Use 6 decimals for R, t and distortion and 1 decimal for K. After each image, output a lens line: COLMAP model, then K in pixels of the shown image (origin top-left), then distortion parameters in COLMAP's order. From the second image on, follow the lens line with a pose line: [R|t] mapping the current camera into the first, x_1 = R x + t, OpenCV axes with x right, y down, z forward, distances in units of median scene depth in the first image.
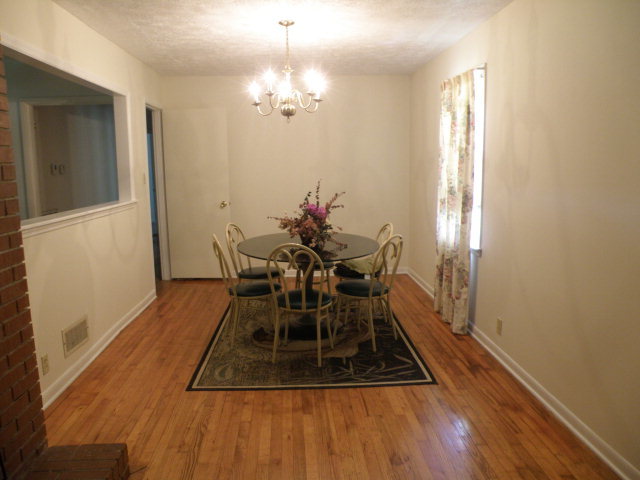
lens RADIAL K [[535.9, 0, 322.2], [0, 535.9, 253.6], [0, 0, 1]] dist [-0.168313, 0.172932]
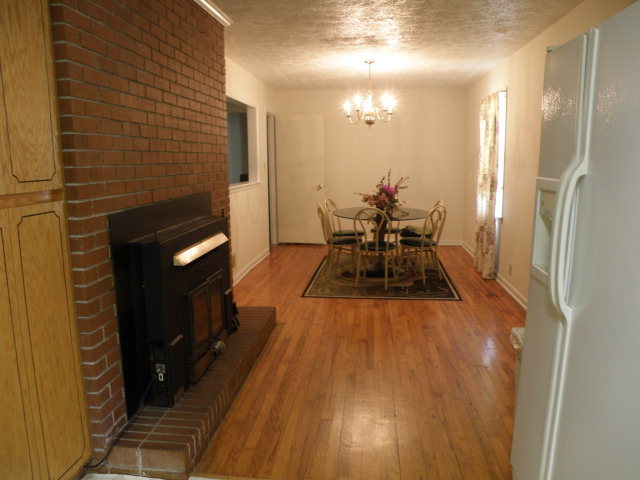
lens RADIAL K [[535.9, 0, 322.2], [0, 535.9, 253.6], [0, 0, 1]] dist [-0.168313, 0.172932]
pose [[0.988694, 0.029484, -0.147020, 0.031657], [-0.027904, 0.999529, 0.012796, 0.083182], [0.147328, -0.008549, 0.989051, -0.471302]]
